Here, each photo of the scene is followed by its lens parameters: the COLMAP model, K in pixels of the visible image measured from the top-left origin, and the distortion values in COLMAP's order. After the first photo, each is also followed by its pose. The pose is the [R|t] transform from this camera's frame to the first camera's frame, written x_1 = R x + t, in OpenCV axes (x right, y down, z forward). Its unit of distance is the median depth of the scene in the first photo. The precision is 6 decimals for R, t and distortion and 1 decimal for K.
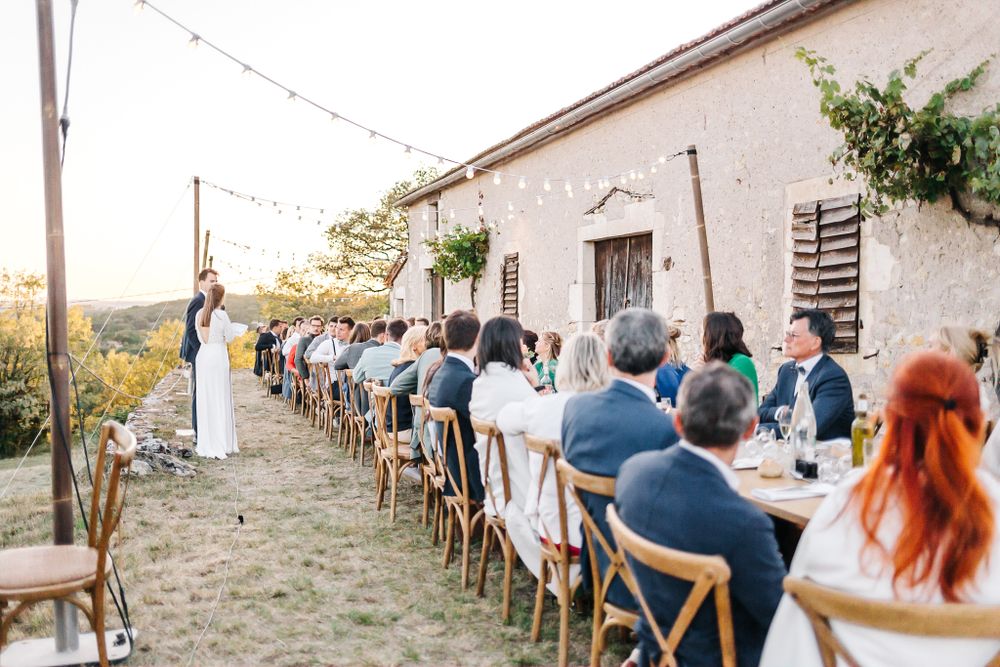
lens RADIAL K [[971.5, 0, 498.5], [0, 971.5, 331.3], [0, 0, 1]] dist [-0.023916, 0.000000]
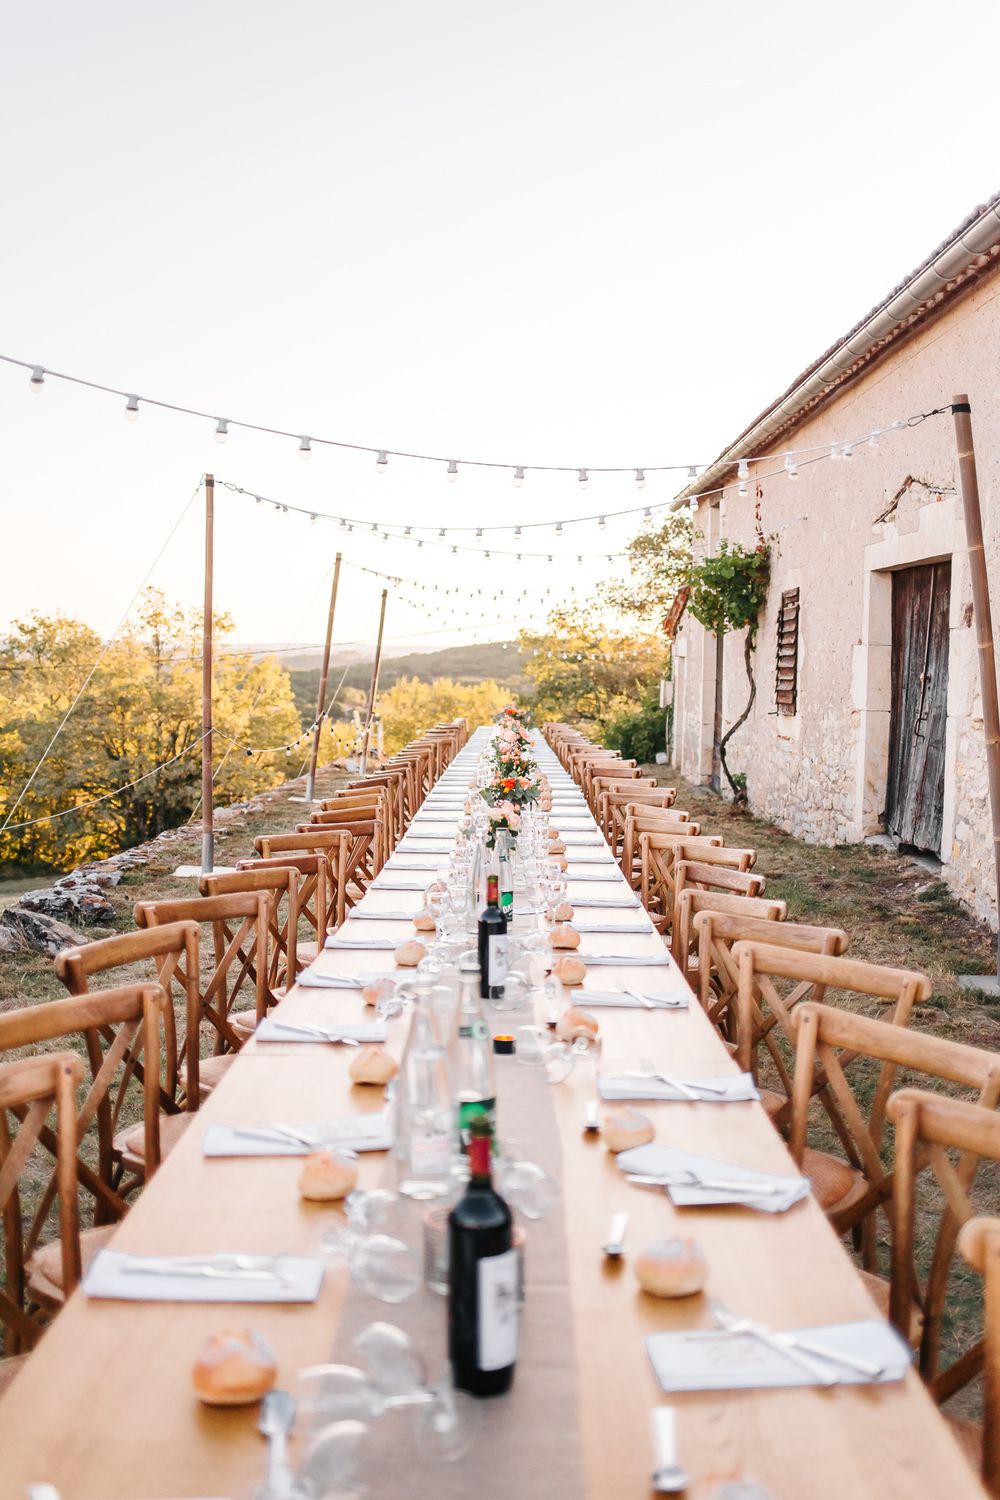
lens RADIAL K [[1457.3, 0, 495.9], [0, 1457.3, 757.2], [0, 0, 1]] dist [-0.023916, 0.000000]
pose [[0.953282, 0.033738, -0.300193, 0.113733], [-0.020835, 0.998720, 0.046081, -0.014771], [0.301364, -0.037674, 0.952765, 0.092501]]
